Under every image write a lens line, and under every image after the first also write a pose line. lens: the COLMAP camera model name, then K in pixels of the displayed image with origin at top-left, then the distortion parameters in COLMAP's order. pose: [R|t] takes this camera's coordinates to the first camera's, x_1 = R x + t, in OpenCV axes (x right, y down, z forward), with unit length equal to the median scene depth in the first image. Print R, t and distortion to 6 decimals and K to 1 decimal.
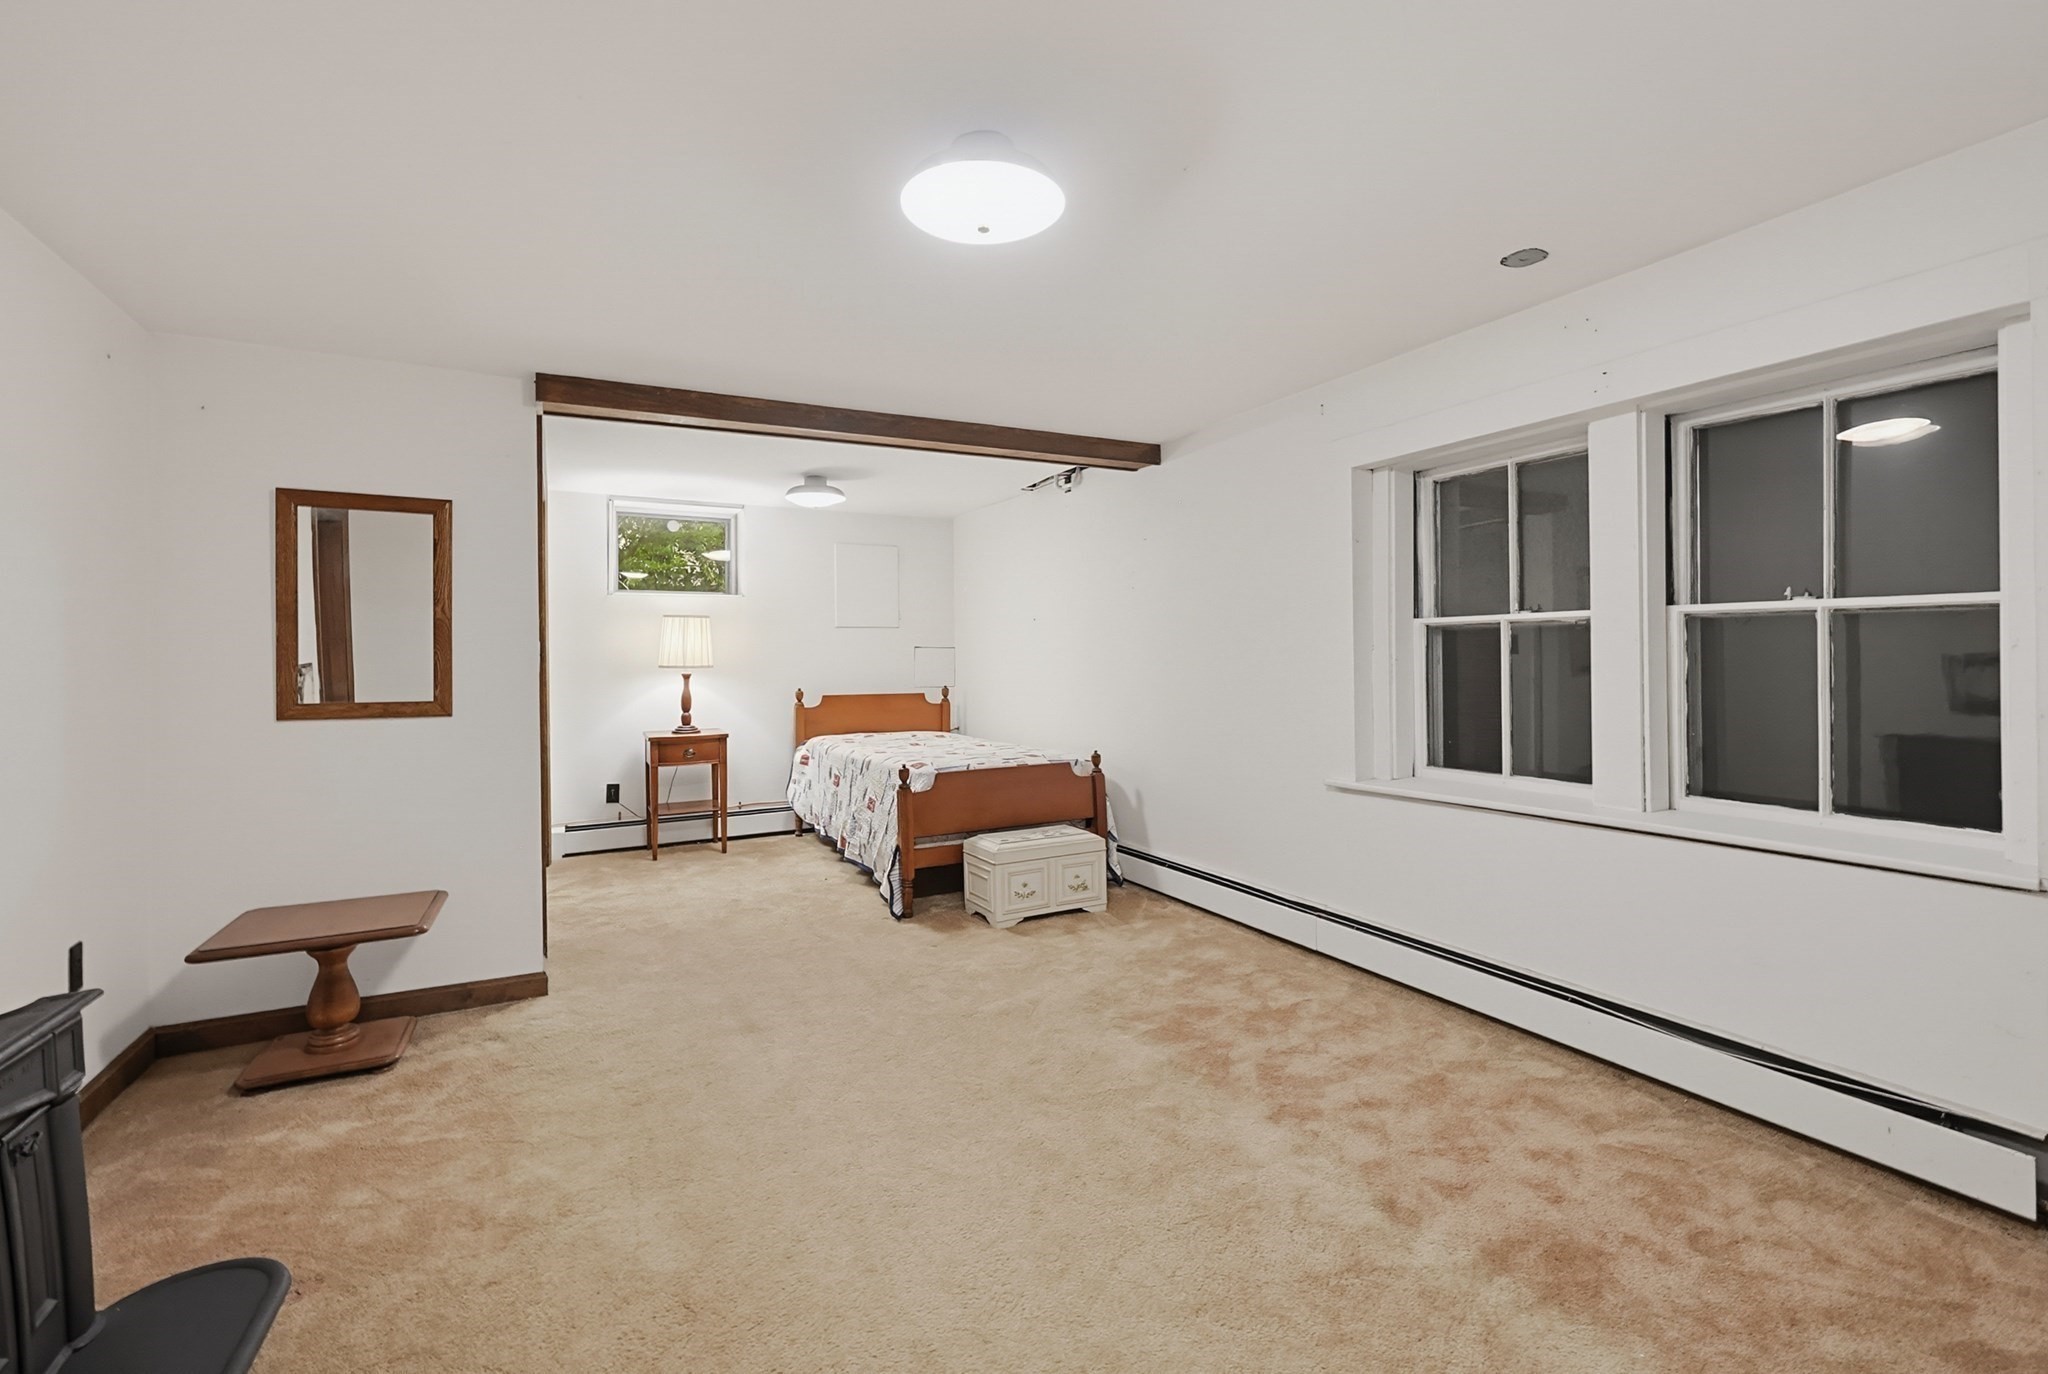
lens RADIAL K [[894.5, 0, 1024.0], [0, 894.5, 687.0], [0, 0, 1]] dist [0.001022, 0.000293]
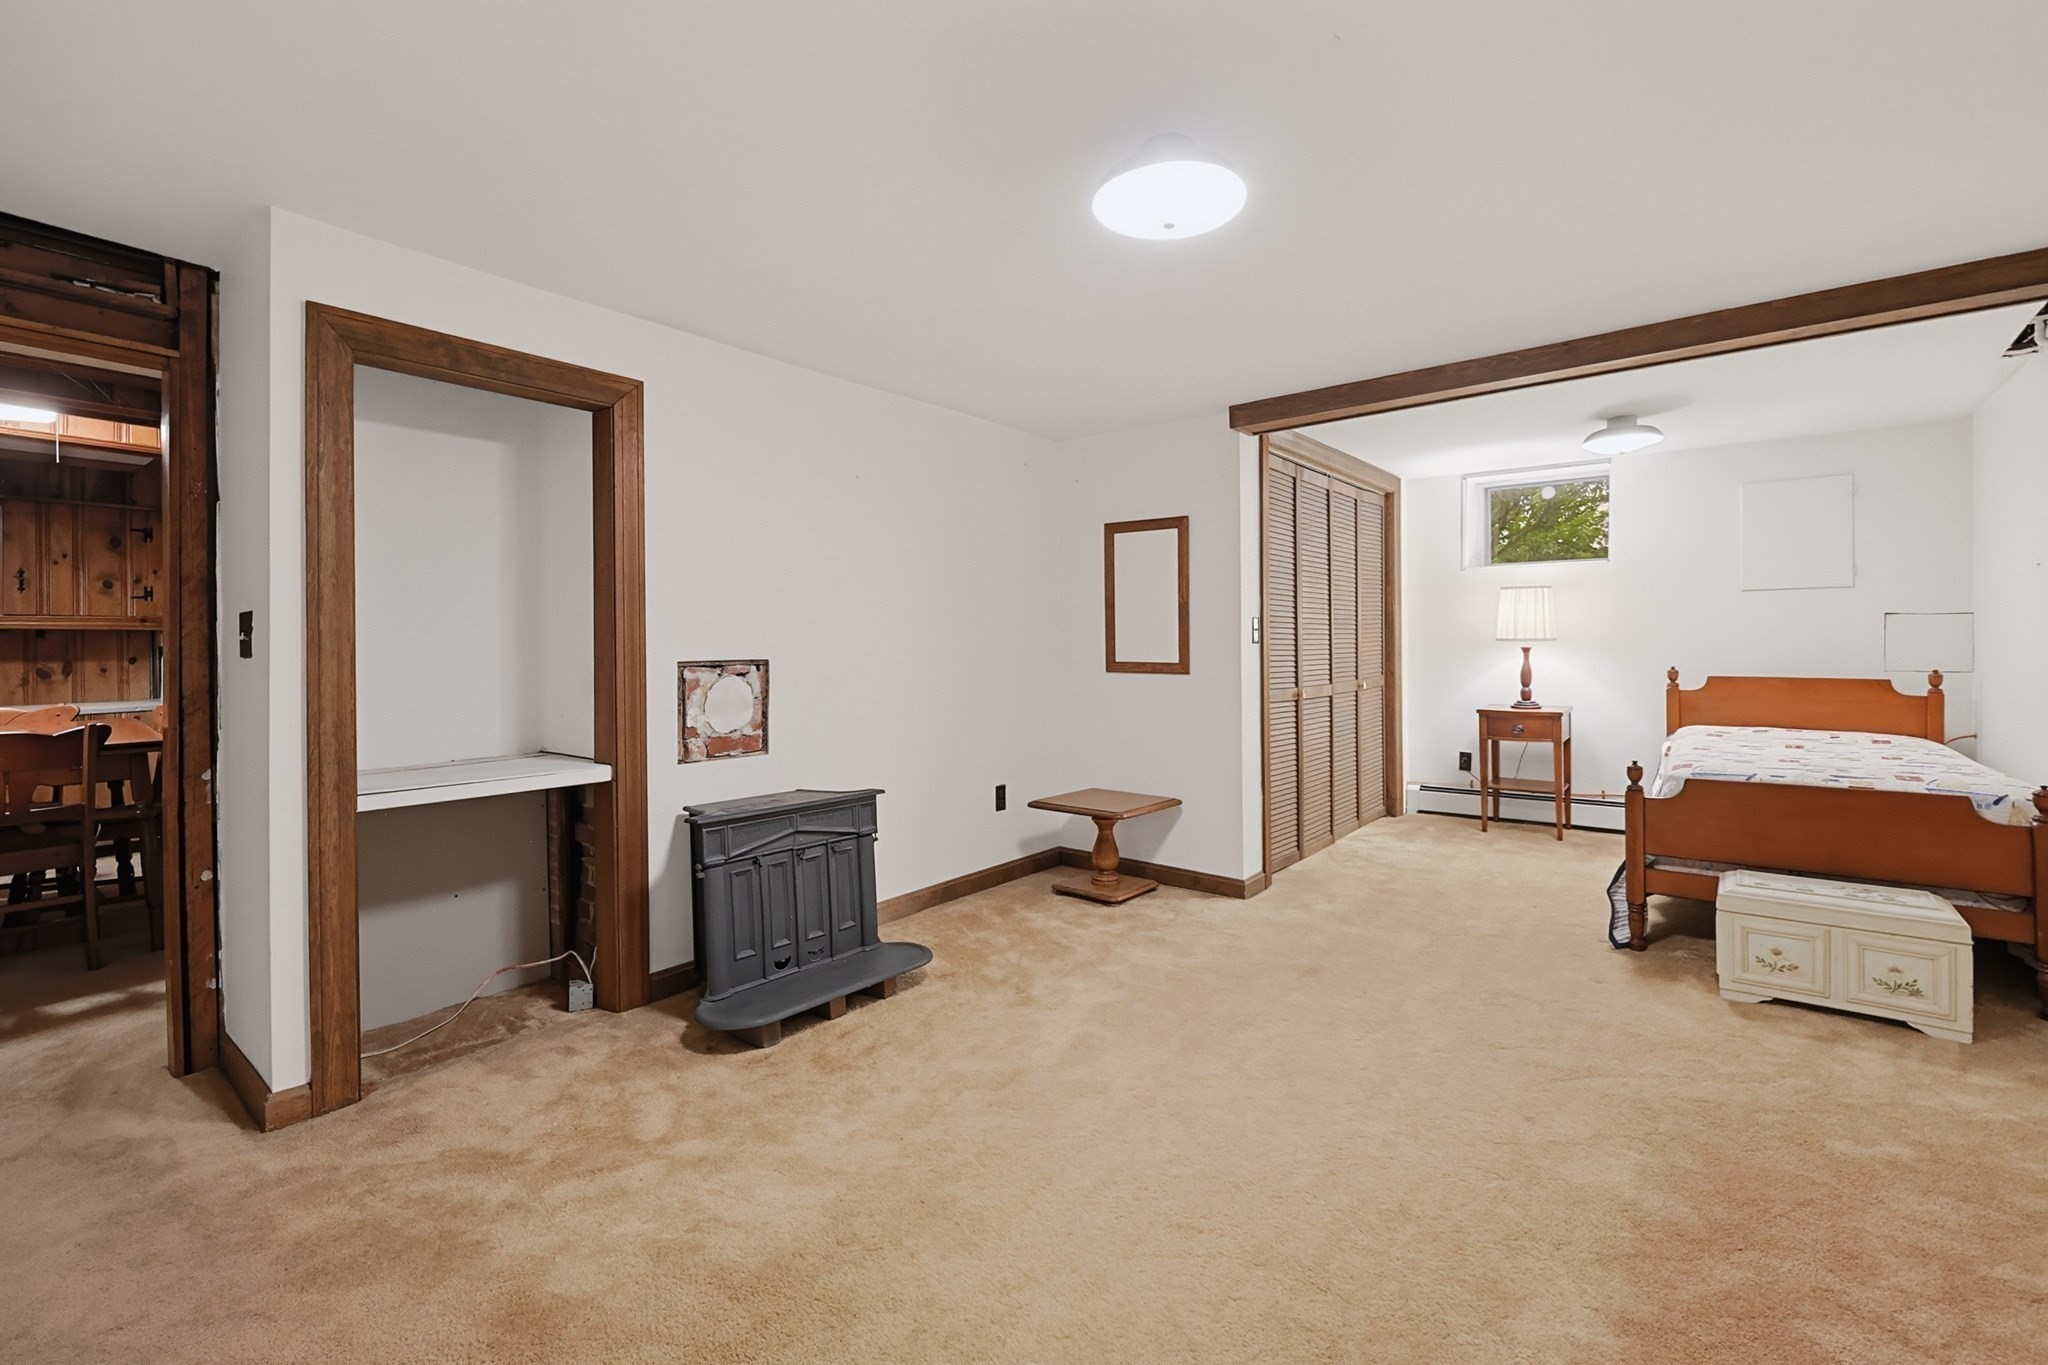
lens RADIAL K [[867.3, 0, 1035.3], [0, 867.3, 681.4], [0, 0, 1]] dist [-0.002289, 0.000093]
pose [[0.412589, 0.048144, -0.909644, 0.351997], [-0.025443, 0.998822, 0.041324, -0.004156], [0.910562, 0.006095, 0.413328, 0.179354]]
